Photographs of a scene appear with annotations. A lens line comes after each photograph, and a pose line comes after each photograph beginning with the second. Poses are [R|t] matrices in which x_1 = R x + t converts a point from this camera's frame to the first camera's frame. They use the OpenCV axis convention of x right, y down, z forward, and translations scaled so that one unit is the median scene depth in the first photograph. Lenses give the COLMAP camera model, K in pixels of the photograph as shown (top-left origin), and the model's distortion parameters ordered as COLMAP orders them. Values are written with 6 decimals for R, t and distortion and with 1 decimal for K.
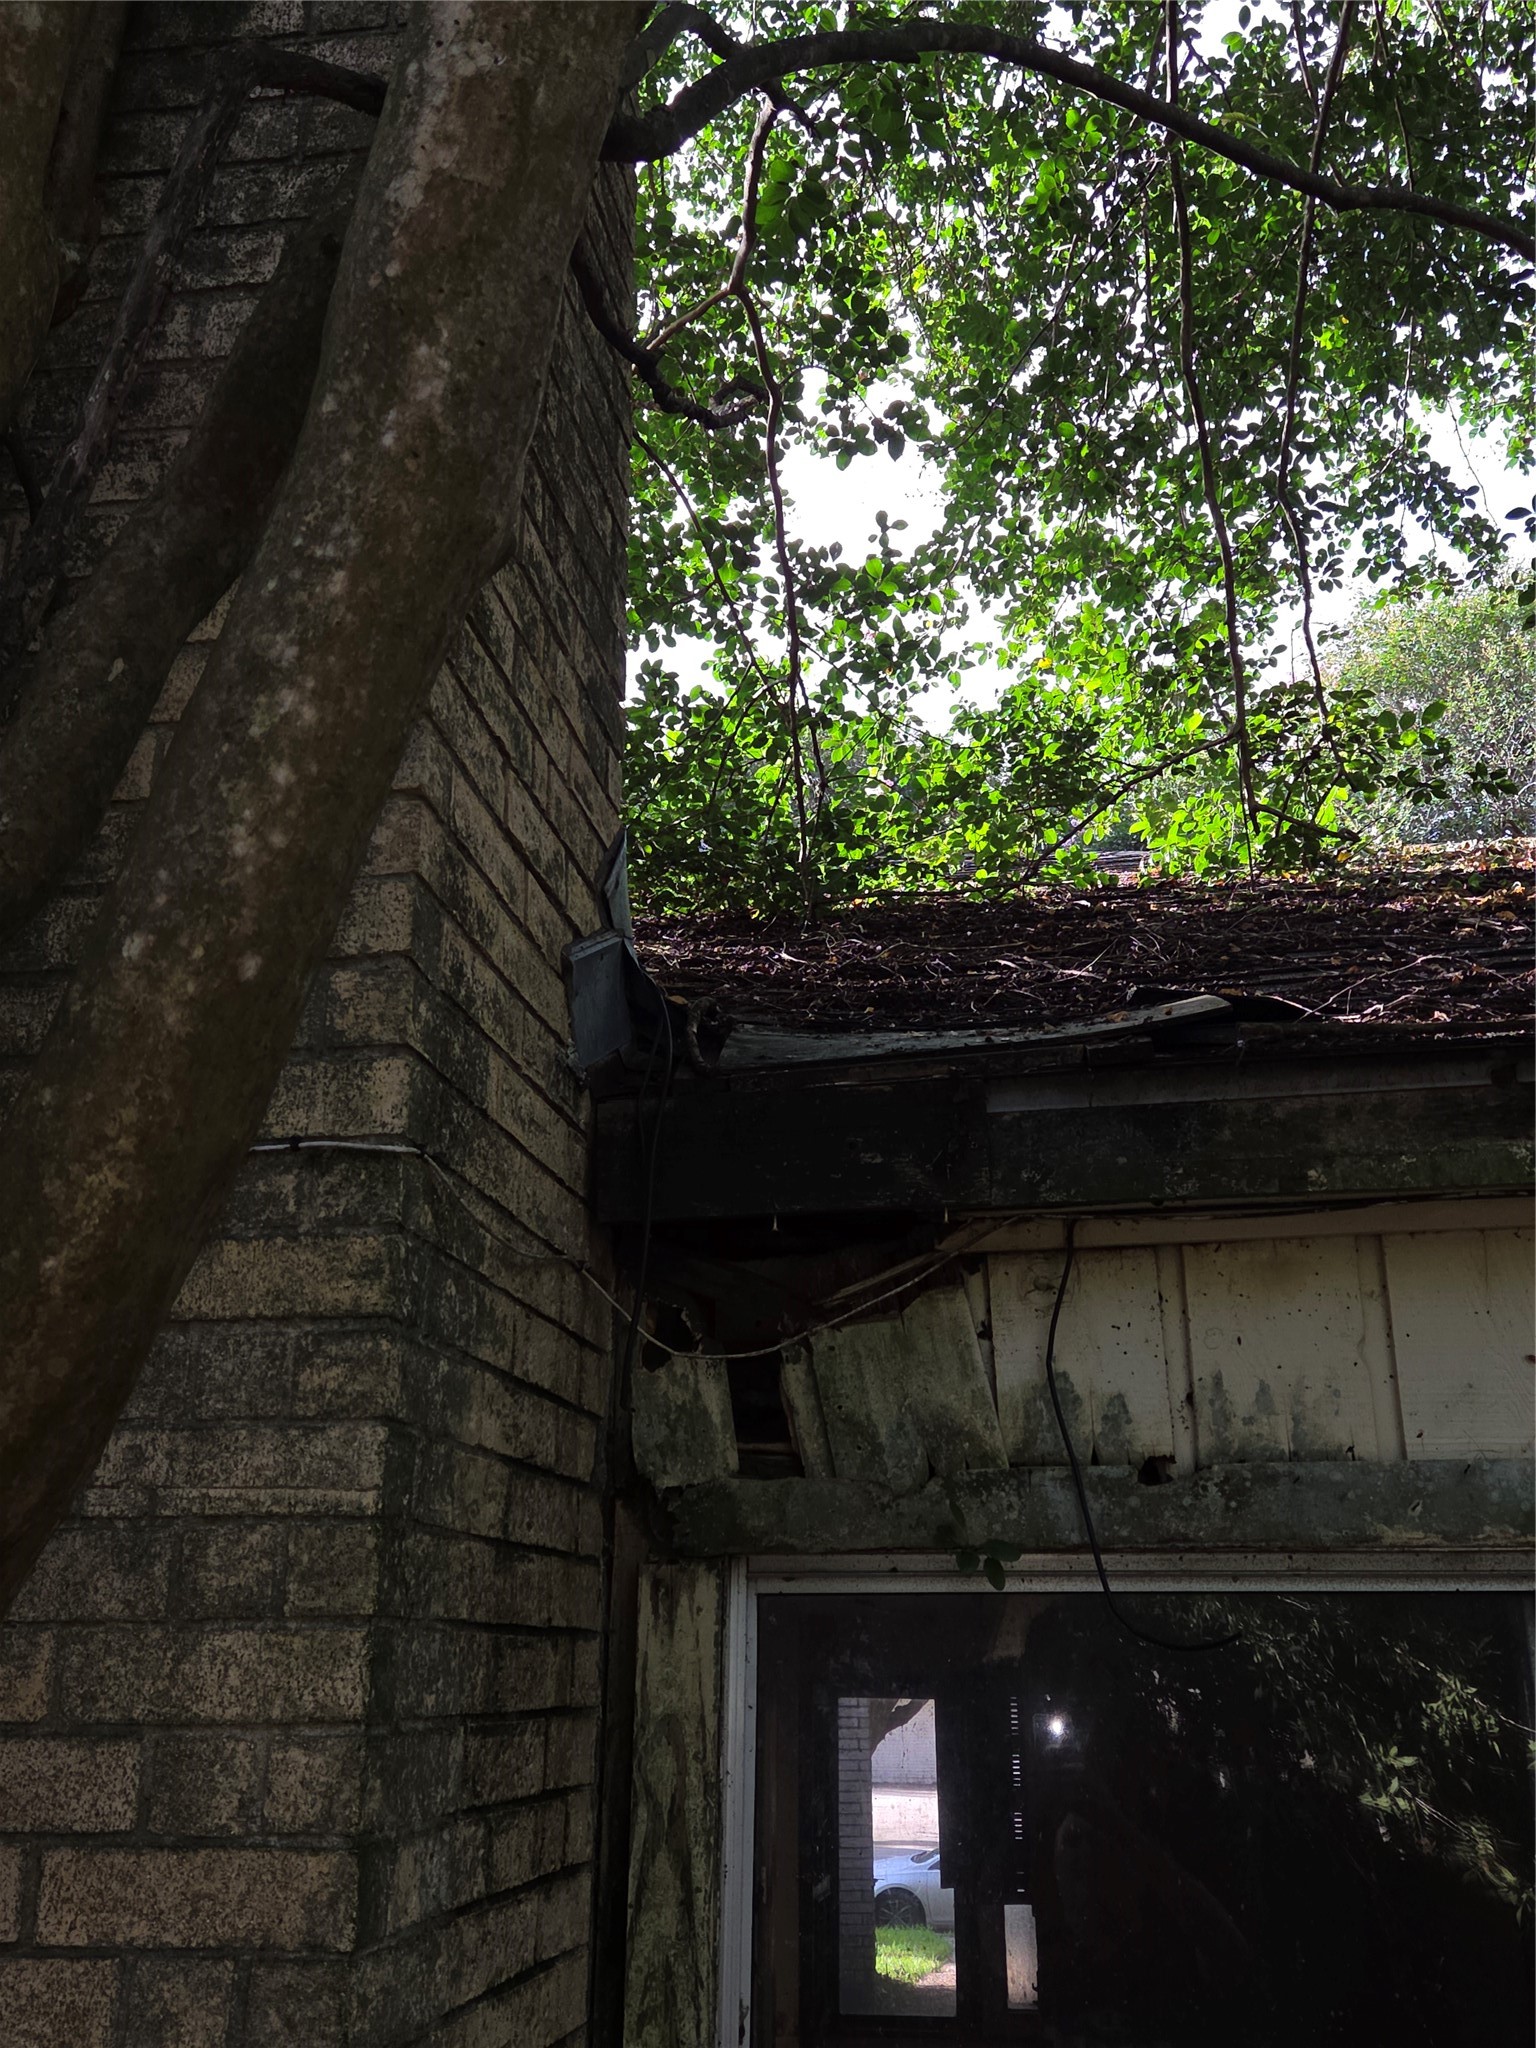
lens RADIAL K [[1877.7, 0, 769.2], [0, 1877.7, 1026.8], [0, 0, 1]] dist [0.062790, 0.000000]
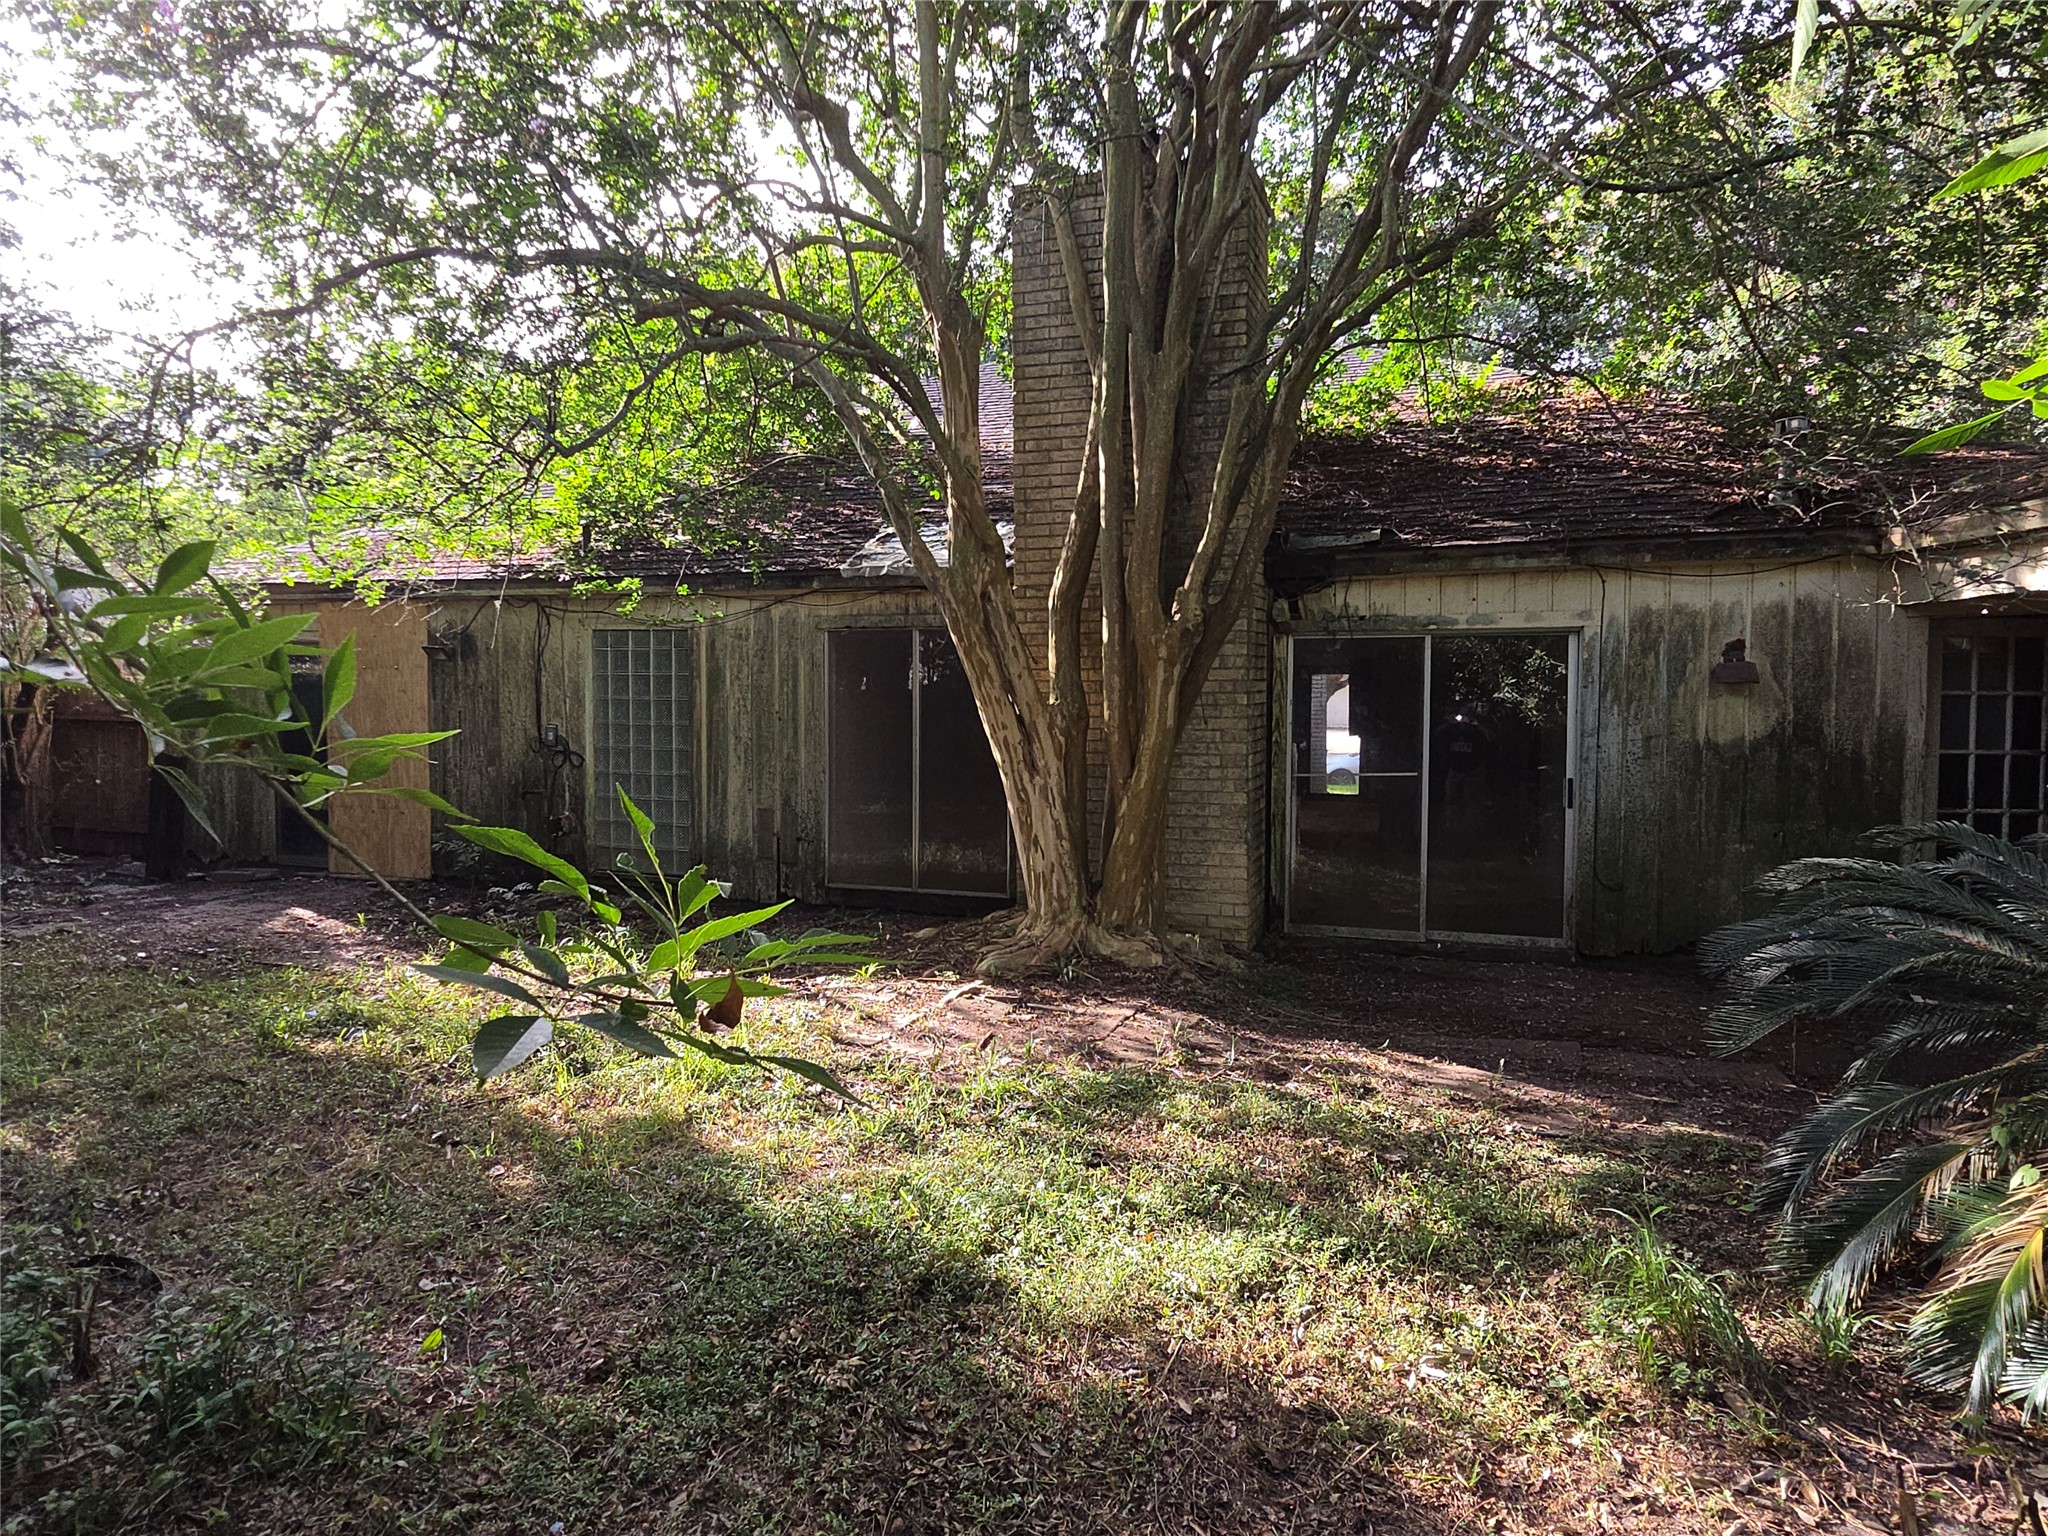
lens RADIAL K [[1251.8, 0, 1031.6], [0, 1251.8, 760.1], [0, 0, 1]] dist [0.003111, 0.001385]
pose [[0.982398, -0.005729, -0.186712, -0.080857], [0.075383, 0.926686, 0.368198, -0.818710], [0.170914, -0.375792, 0.910807, -2.733715]]
